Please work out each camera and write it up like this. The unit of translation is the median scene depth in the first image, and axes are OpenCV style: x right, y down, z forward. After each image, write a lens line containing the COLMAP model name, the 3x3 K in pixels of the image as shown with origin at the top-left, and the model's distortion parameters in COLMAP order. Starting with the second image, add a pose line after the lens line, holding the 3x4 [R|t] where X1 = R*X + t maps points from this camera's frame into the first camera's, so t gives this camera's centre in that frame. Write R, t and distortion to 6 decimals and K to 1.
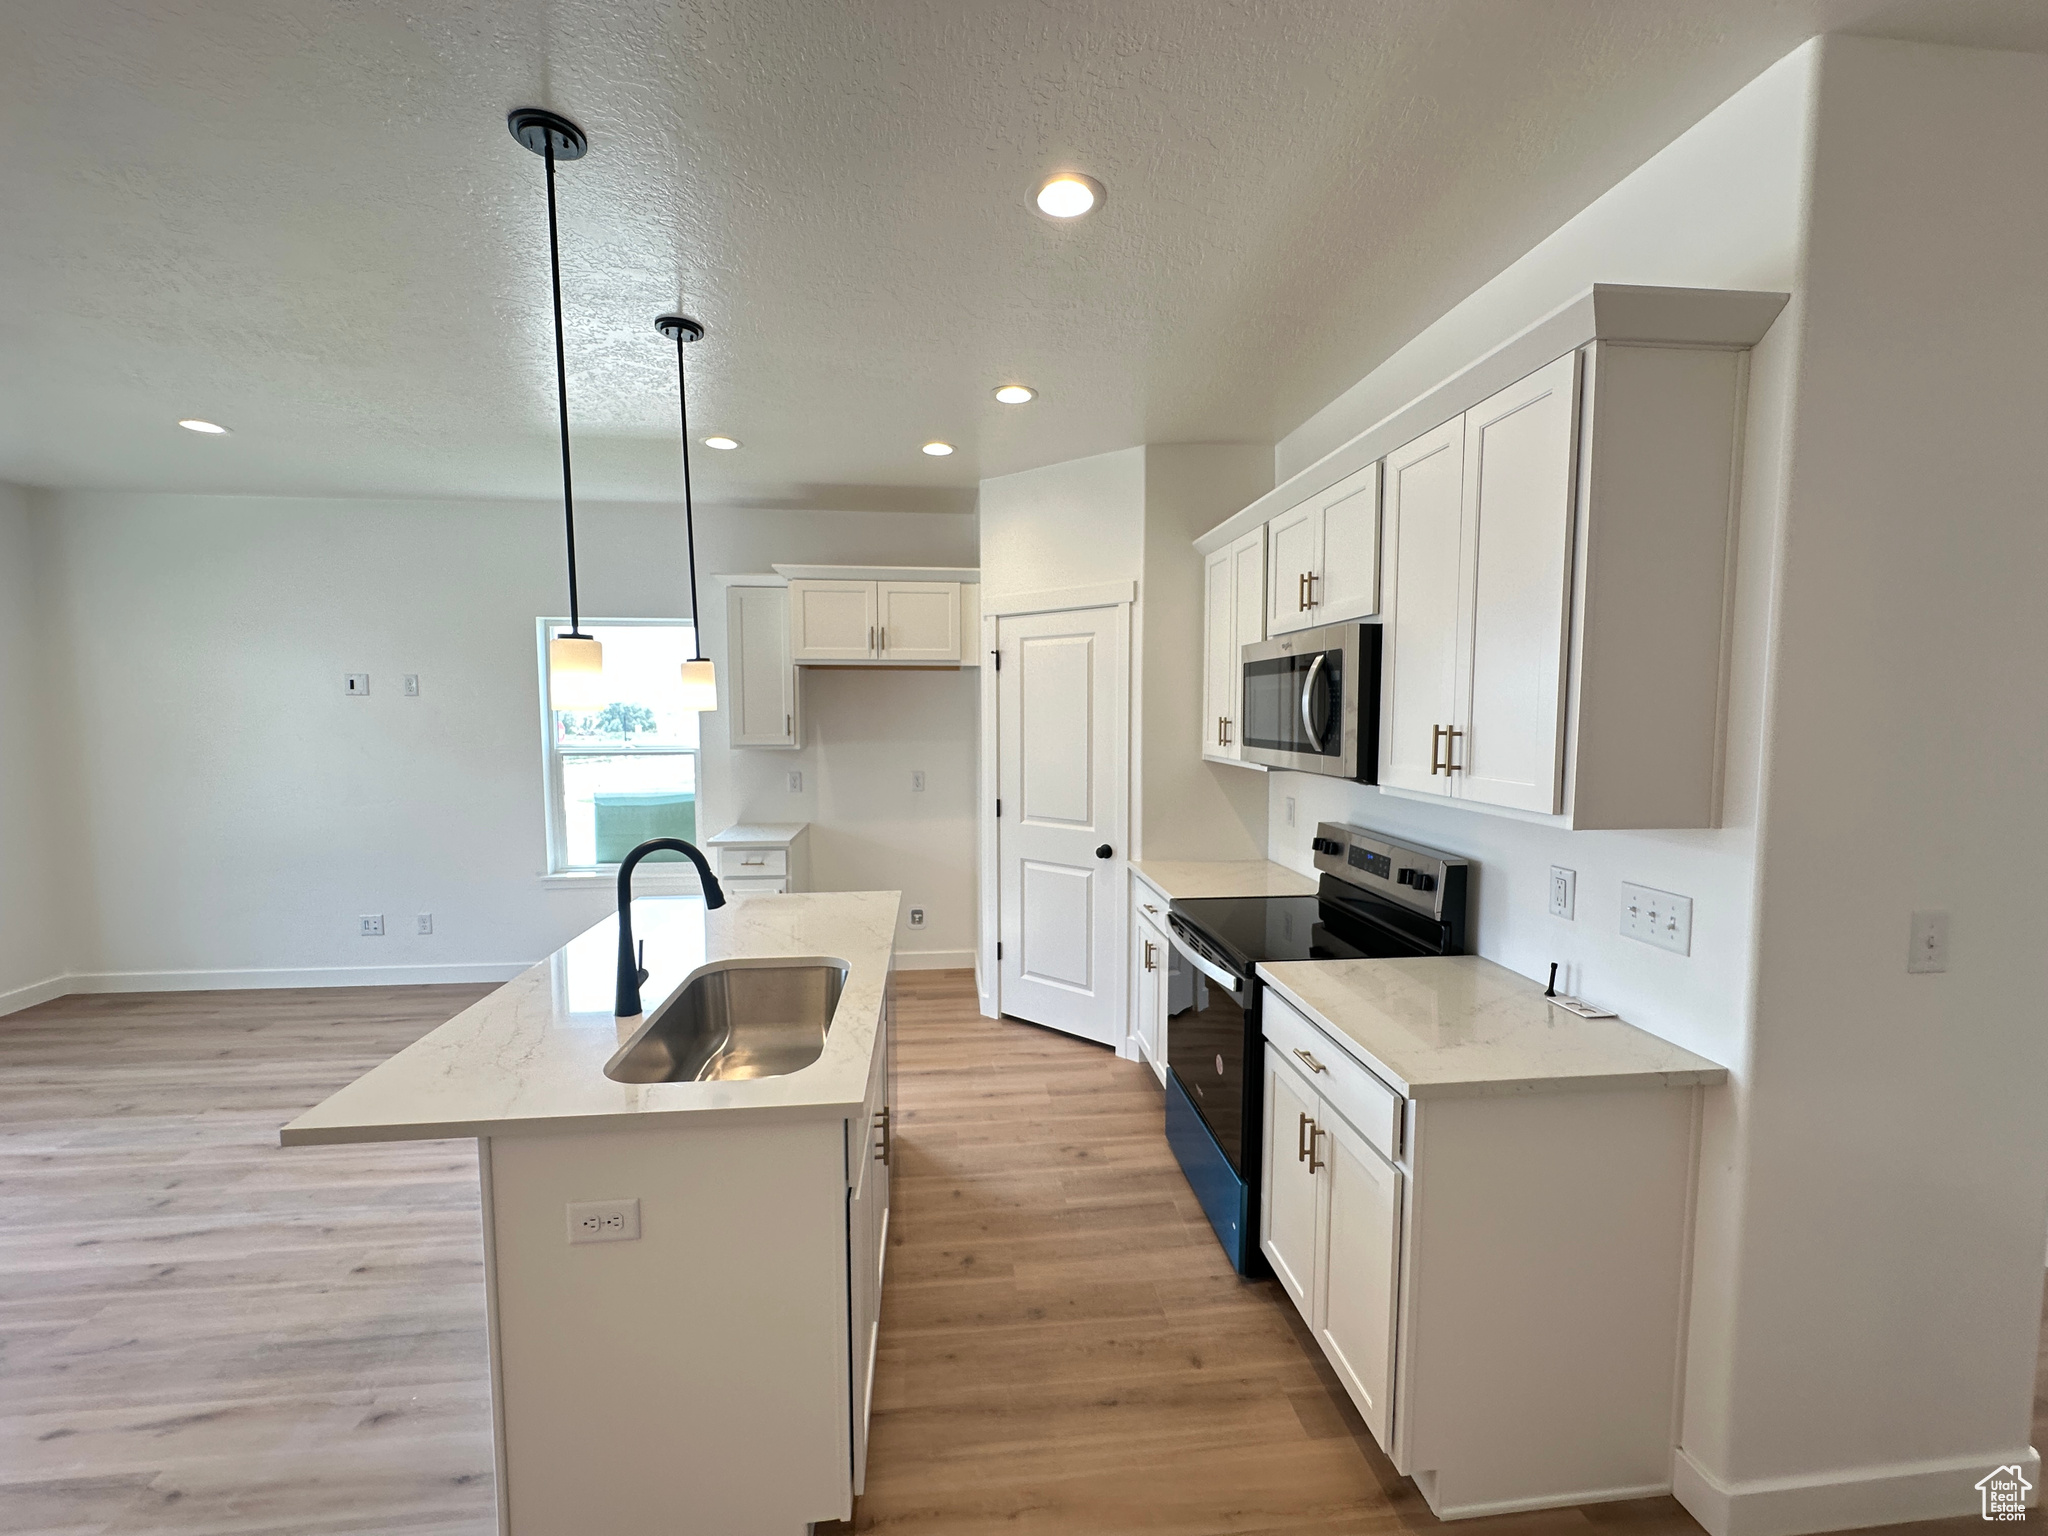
lens RADIAL K [[816.5, 0, 1022.1], [0, 816.5, 766.0], [0, 0, 1]] dist [-0.003892, -0.000543]
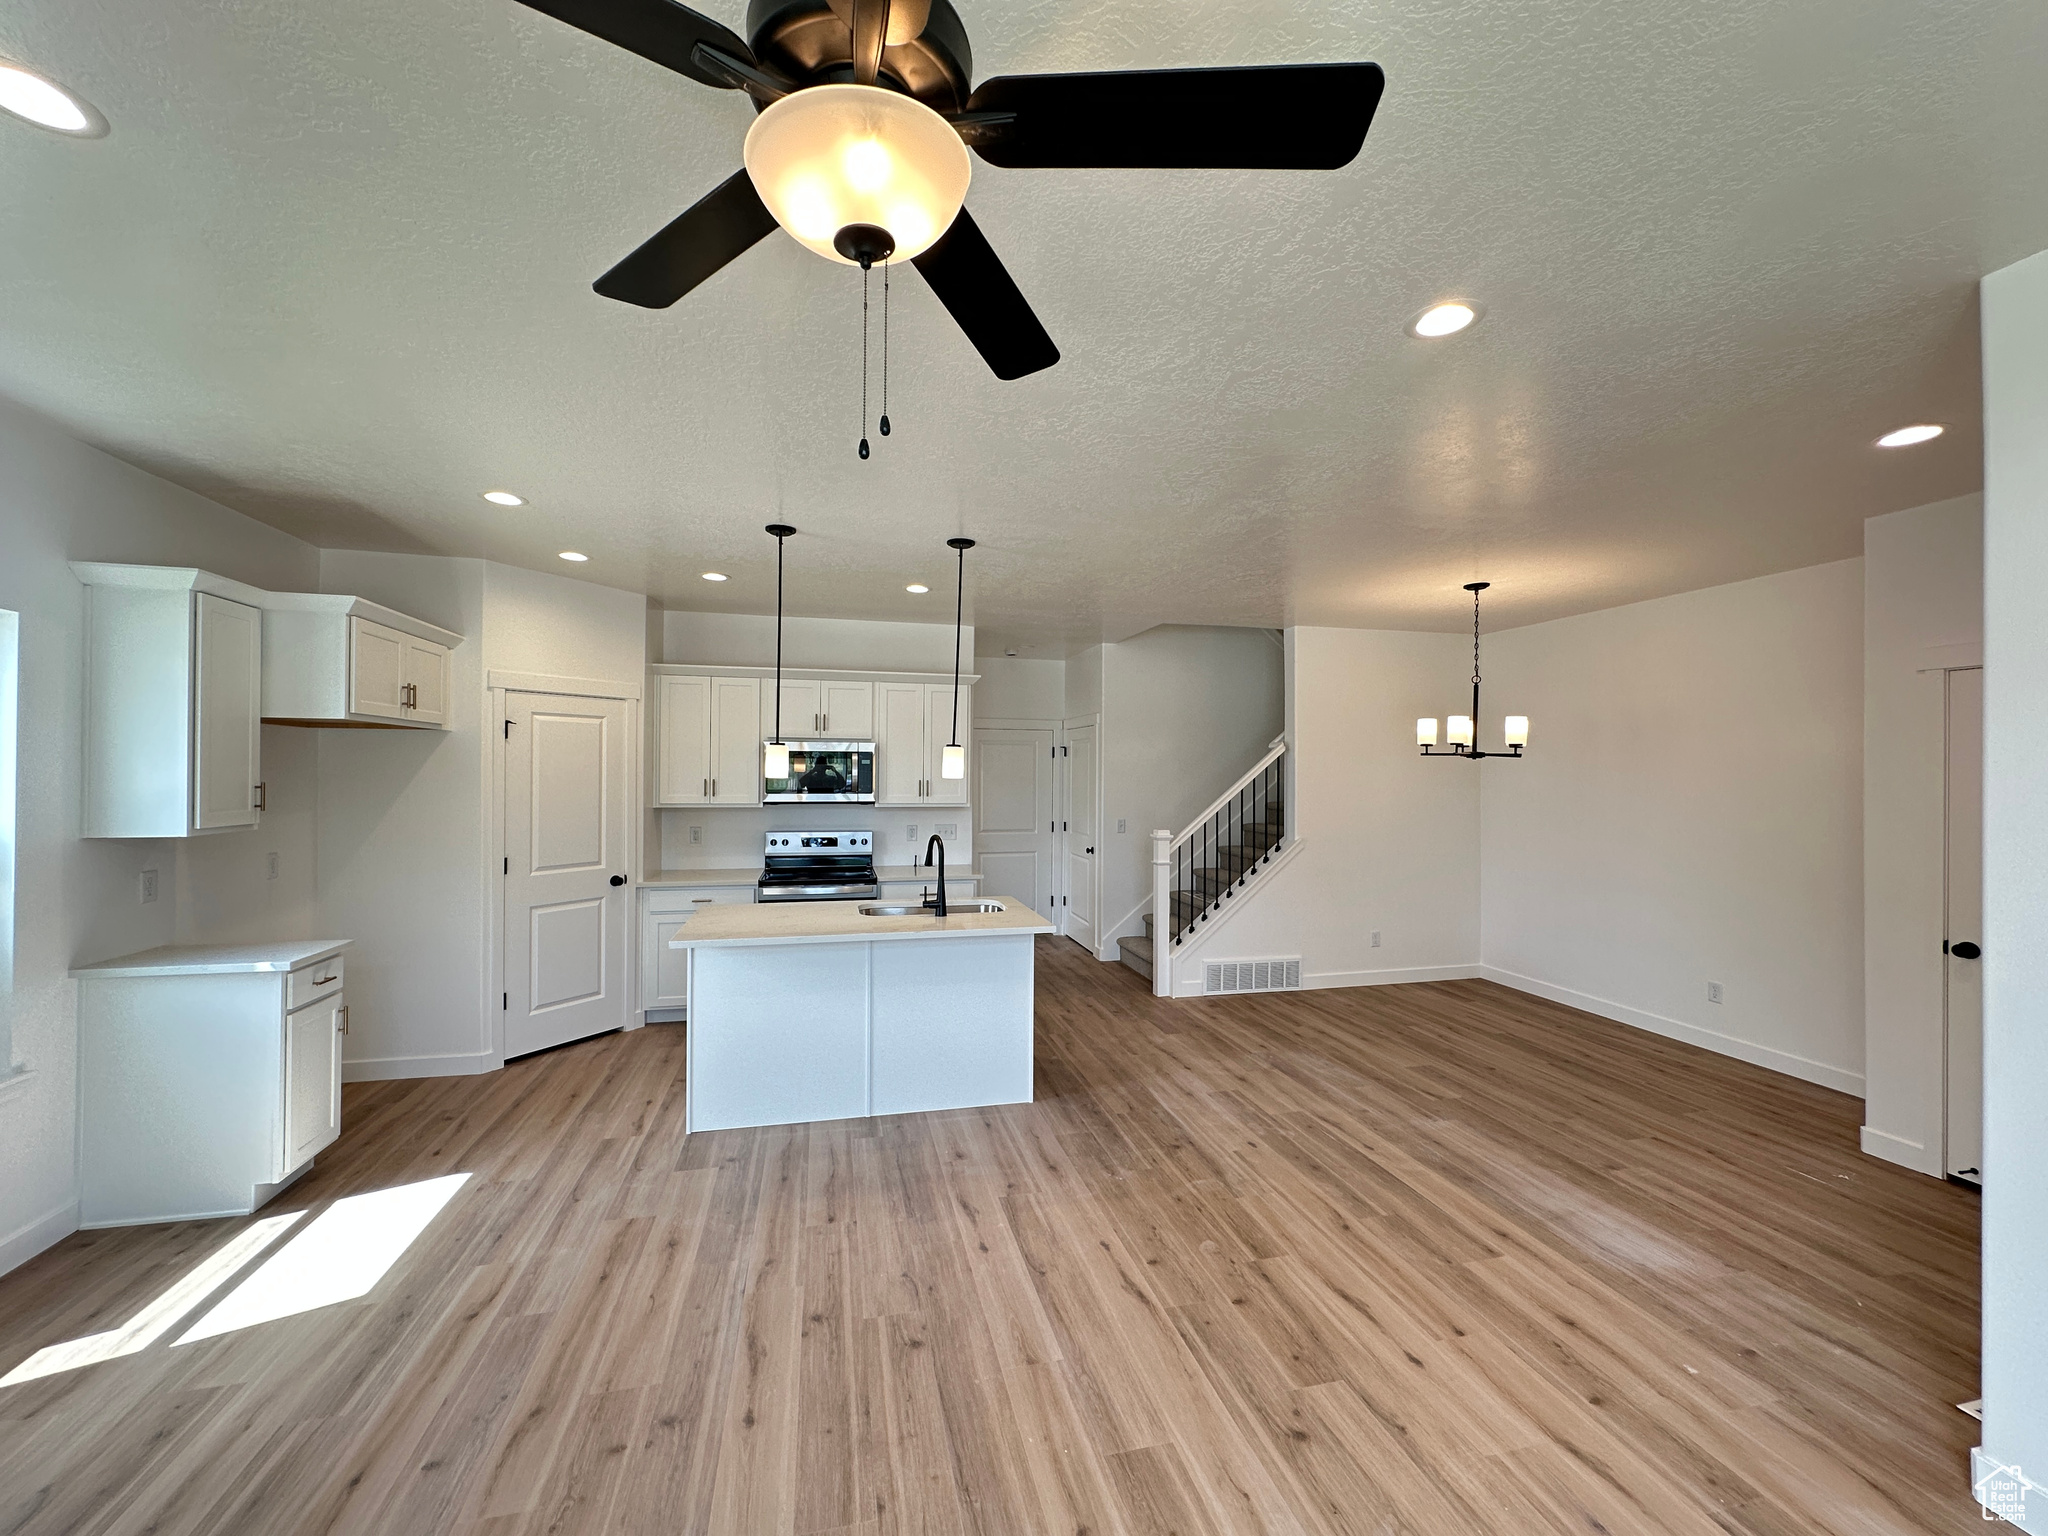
lens RADIAL K [[816.5, 0, 1020.1], [0, 816.5, 769.6], [0, 0, 1]] dist [-0.003892, -0.000543]
pose [[-0.124522, -0.003136, 0.992212, -1.828456], [0.059673, 0.998161, 0.010644, -0.071791], [-0.990421, 0.060534, -0.124105, 0.707752]]
